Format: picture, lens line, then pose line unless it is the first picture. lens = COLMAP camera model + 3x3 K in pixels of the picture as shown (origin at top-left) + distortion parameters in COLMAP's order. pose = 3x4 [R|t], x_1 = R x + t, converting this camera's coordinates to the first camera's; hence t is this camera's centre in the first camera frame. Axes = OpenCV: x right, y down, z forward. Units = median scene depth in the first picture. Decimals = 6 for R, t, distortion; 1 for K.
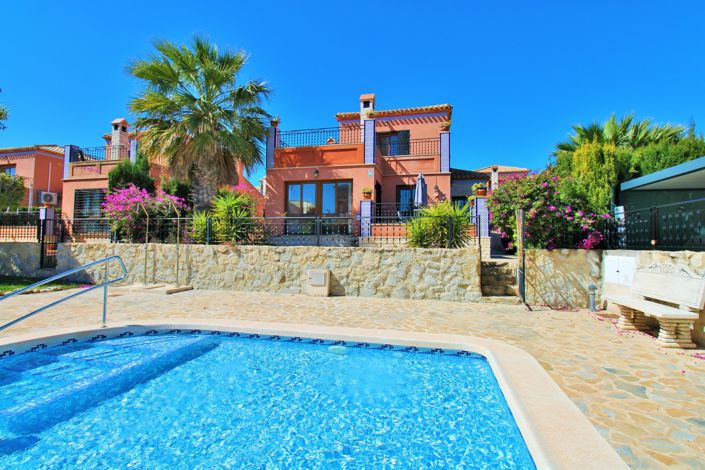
lens RADIAL K [[327.5, 0, 351.9], [0, 327.5, 227.8], [0, 0, 1]] dist [0.002674, -0.012610]
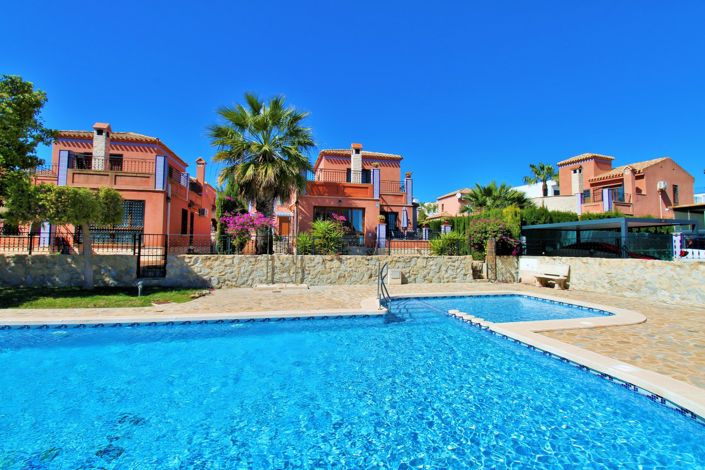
lens RADIAL K [[327.5, 0, 351.9], [0, 327.5, 227.8], [0, 0, 1]] dist [0.002674, -0.012610]
pose [[0.894841, 0.023393, 0.445772, -1.020040], [-0.019809, 0.999723, -0.012700, -0.059533], [-0.445946, 0.002534, 0.895056, -0.412874]]
